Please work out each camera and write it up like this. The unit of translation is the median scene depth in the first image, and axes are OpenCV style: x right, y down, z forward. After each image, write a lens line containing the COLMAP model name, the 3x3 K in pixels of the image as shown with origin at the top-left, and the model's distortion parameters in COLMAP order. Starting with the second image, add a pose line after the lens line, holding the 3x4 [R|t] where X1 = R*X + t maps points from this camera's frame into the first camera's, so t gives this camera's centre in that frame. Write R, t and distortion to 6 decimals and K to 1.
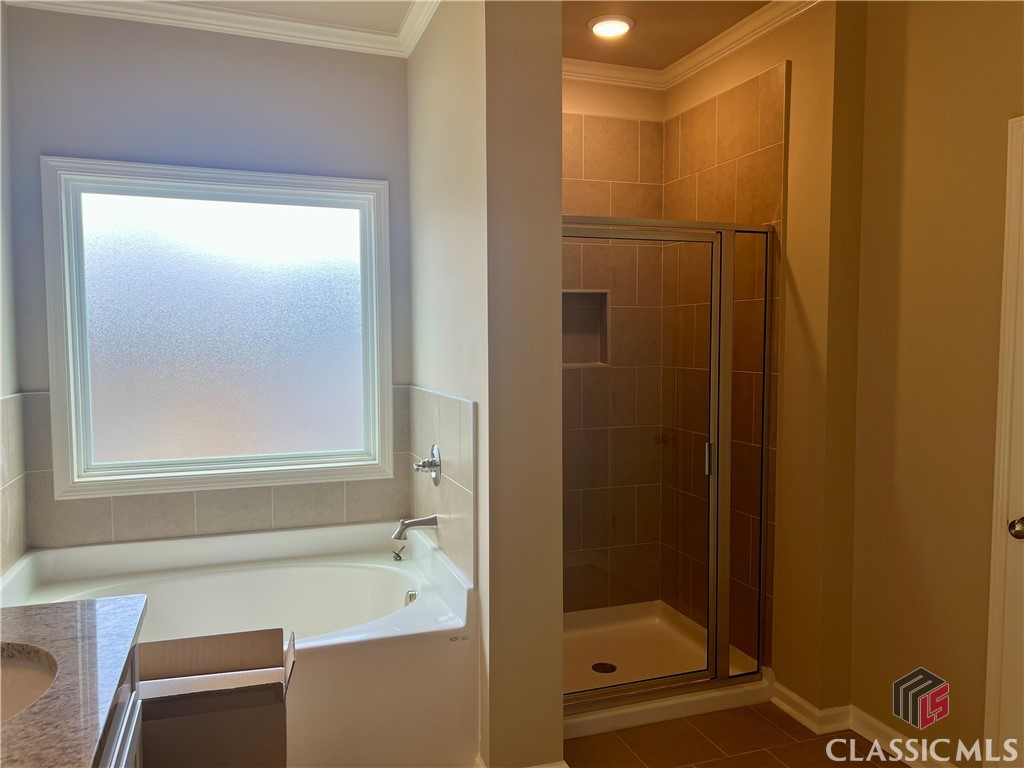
lens RADIAL K [[770.4, 0, 511.3], [0, 770.4, 387.0], [0, 0, 1]] dist [0.059072, -0.065368]
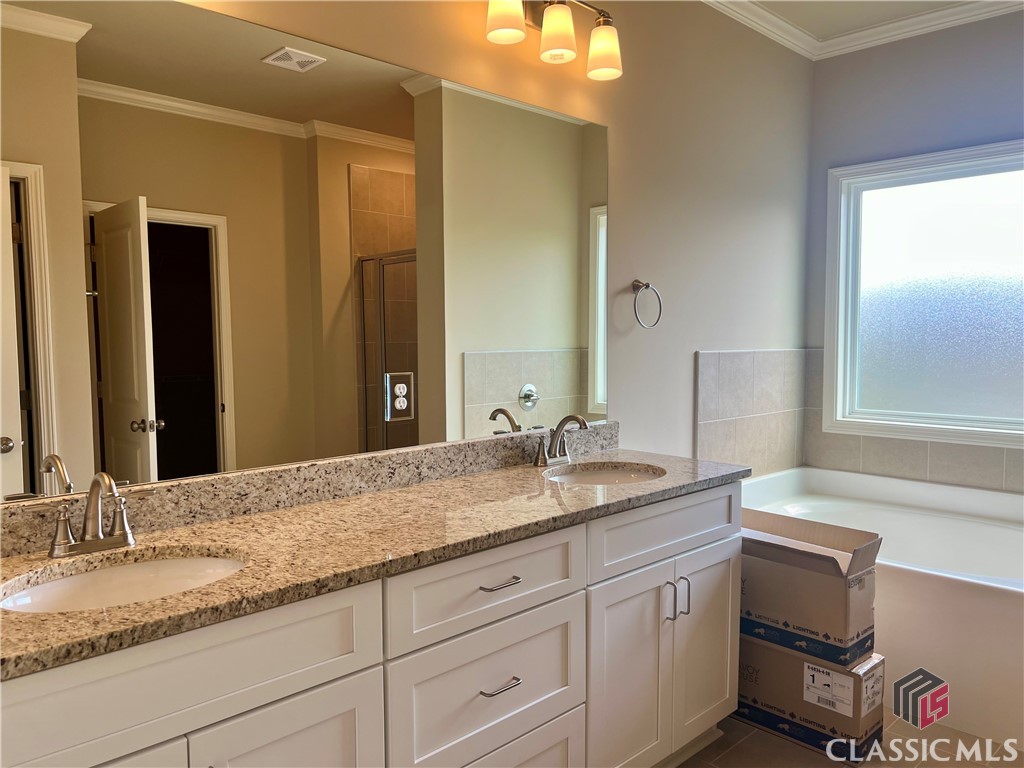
lens RADIAL K [[770.4, 0, 509.7], [0, 770.4, 384.3], [0, 0, 1]] dist [0.059072, -0.065368]
pose [[0.417064, 0.063054, -0.906687, 0.375694], [-0.053117, 0.997576, 0.044942, 0.034211], [0.907324, 0.029416, 0.419403, -0.028871]]
